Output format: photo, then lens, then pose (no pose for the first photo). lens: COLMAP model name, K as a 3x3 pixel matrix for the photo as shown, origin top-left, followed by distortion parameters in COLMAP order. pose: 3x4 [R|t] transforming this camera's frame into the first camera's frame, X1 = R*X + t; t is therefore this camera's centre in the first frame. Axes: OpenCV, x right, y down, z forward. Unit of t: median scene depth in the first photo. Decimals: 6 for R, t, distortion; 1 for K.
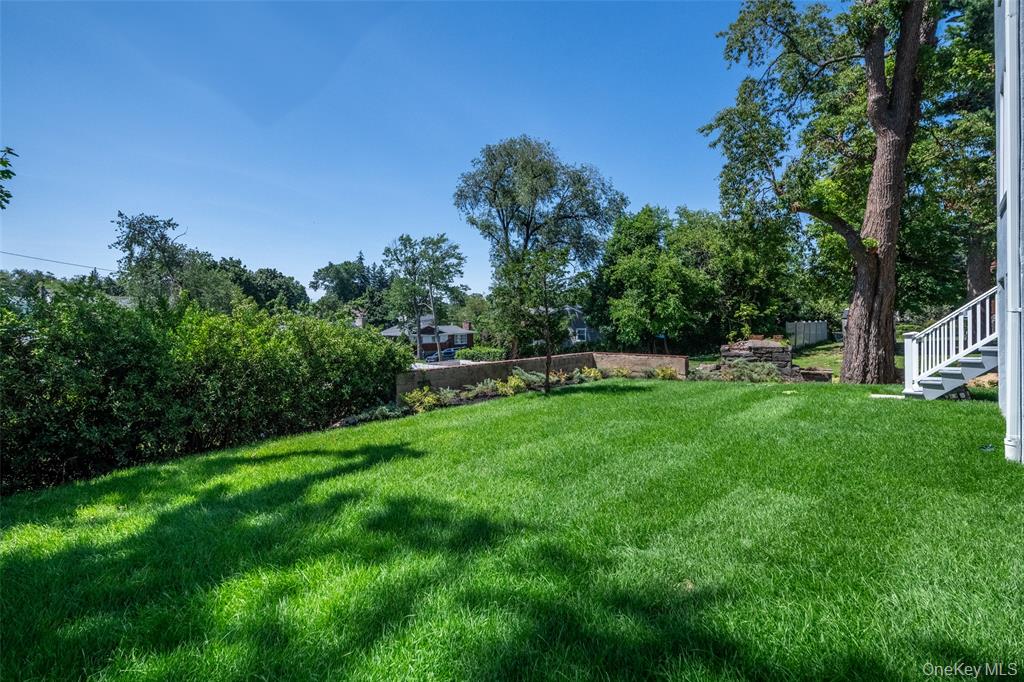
lens RADIAL K [[491.1, 0, 485.3], [0, 491.1, 336.2], [0, 0, 1]] dist [-0.008600, -0.000132]
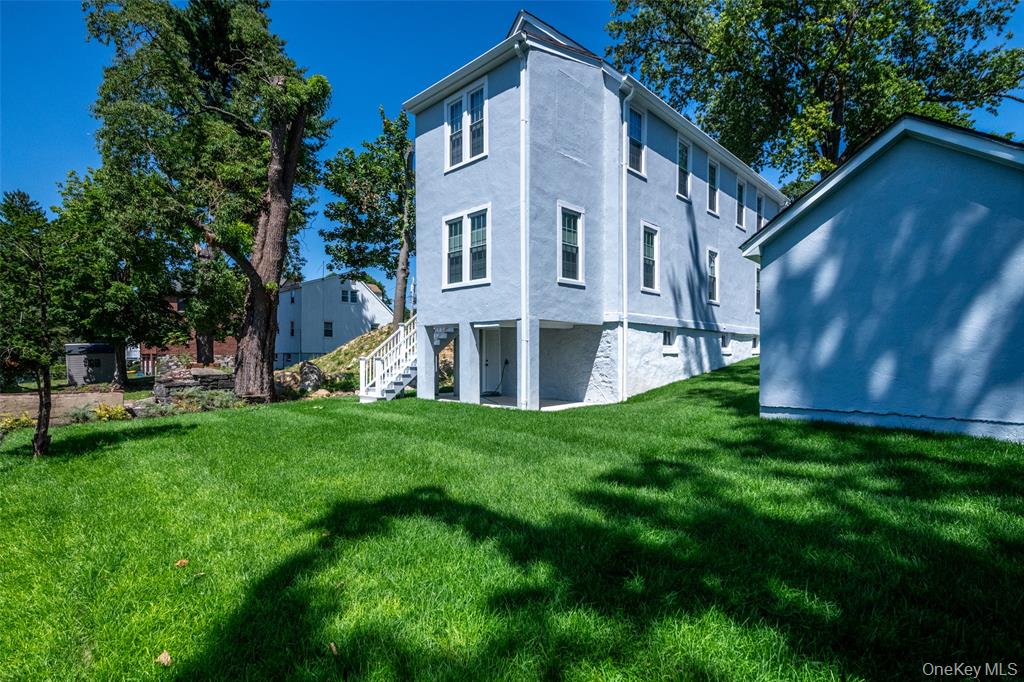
lens RADIAL K [[496.3, 0, 512.9], [0, 496.3, 361.4], [0, 0, 1]] dist [-0.000012, -0.000005]
pose [[0.044190, 0.006511, 0.999002, -0.326794], [0.029609, 0.999531, -0.007824, 0.017169], [-0.998584, 0.029925, 0.043976, 0.292115]]
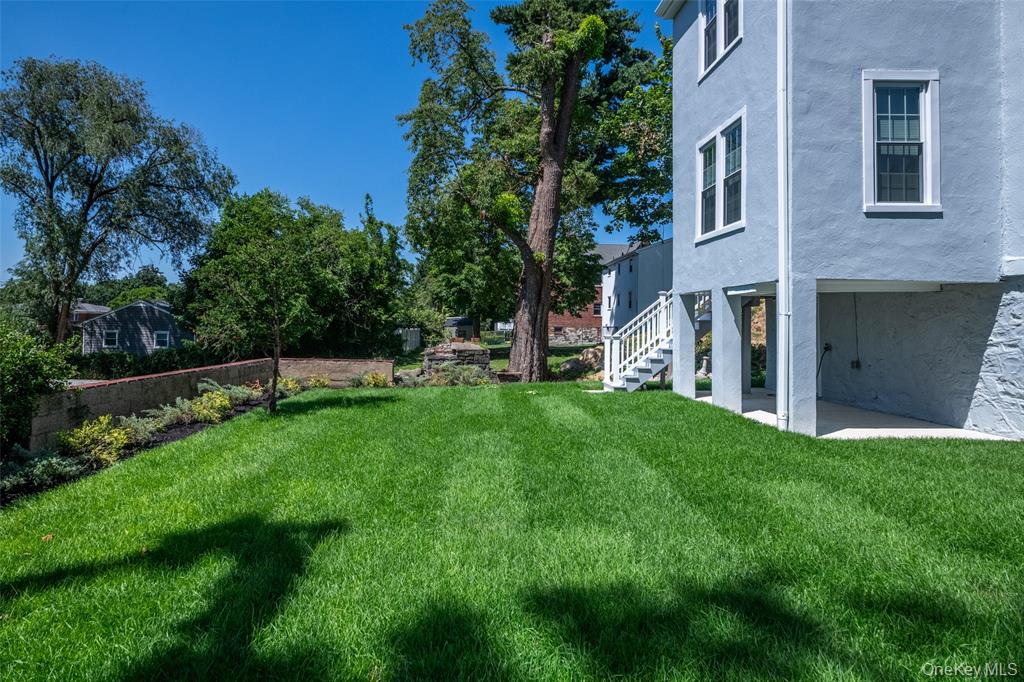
lens RADIAL K [[559.5, 0, 452.9], [0, 559.5, 311.2], [0, 0, 1]] dist [-0.002522, -0.000679]
pose [[0.745502, 0.044538, 0.665013, -0.169600], [-0.005586, 0.998147, -0.060586, 0.010937], [-0.666480, 0.041452, 0.744370, 0.146634]]
